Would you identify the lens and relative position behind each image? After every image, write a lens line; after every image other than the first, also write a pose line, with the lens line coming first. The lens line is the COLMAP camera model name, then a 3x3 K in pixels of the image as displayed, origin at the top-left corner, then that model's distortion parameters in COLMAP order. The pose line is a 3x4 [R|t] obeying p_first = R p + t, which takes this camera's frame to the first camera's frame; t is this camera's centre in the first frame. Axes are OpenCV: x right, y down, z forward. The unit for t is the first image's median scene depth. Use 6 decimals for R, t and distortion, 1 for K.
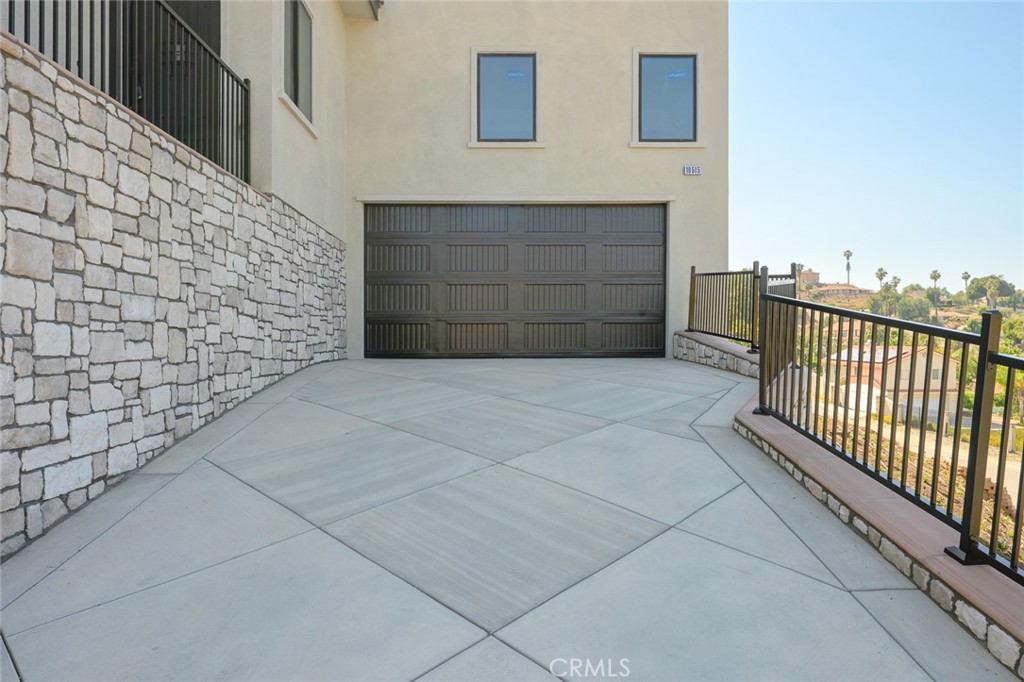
lens RADIAL K [[682.3, 0, 512.0], [0, 682.3, 341.0], [0, 0, 1]] dist [-0.000631, 0.000025]
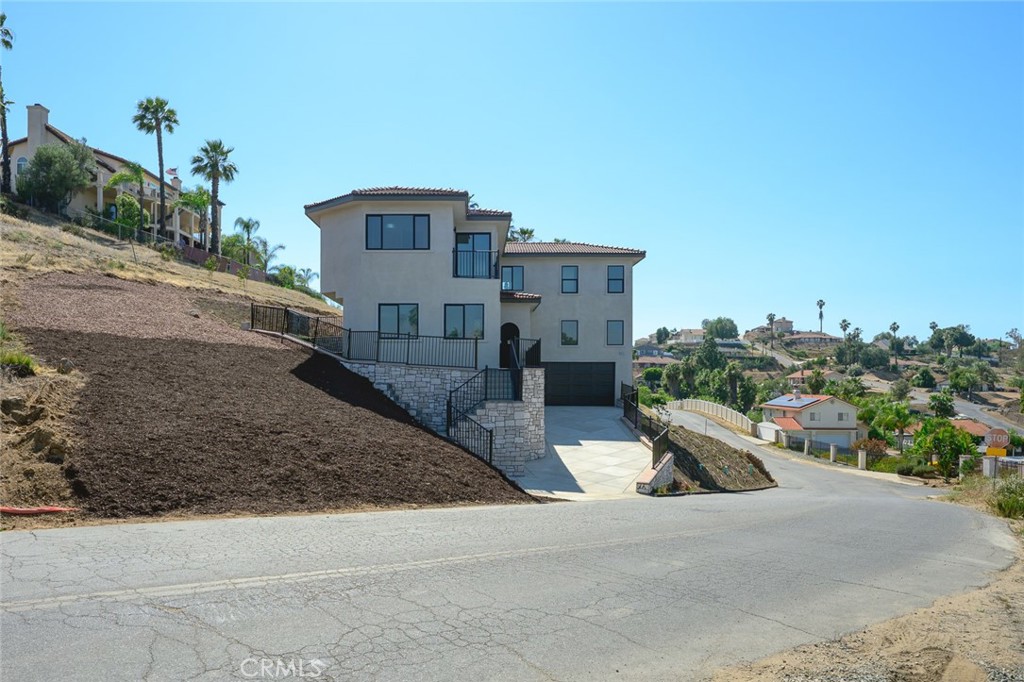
lens RADIAL K [[694.1, 0, 512.0], [0, 694.1, 341.0], [0, 0, 1]] dist [0.081165, 0.000289]
pose [[0.999674, 0.007392, 0.024434, -0.021367], [-0.005955, 0.998278, -0.058360, -0.005345], [-0.024824, 0.058196, 0.997997, -0.140822]]
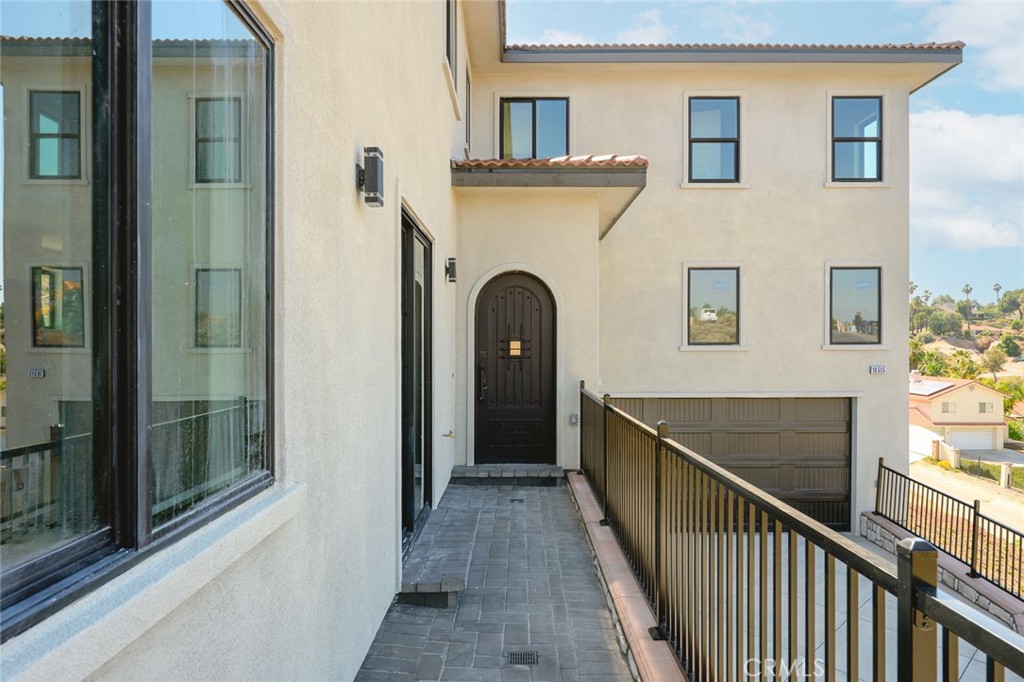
lens RADIAL K [[674.5, 0, 512.0], [0, 674.5, 341.0], [0, 0, 1]] dist [-0.003374, -0.000427]
pose [[0.999466, 0.003633, -0.032487, -0.016533], [-0.003813, 0.999978, -0.005472, -0.015676], [0.032467, 0.005593, 0.999457, -0.007380]]
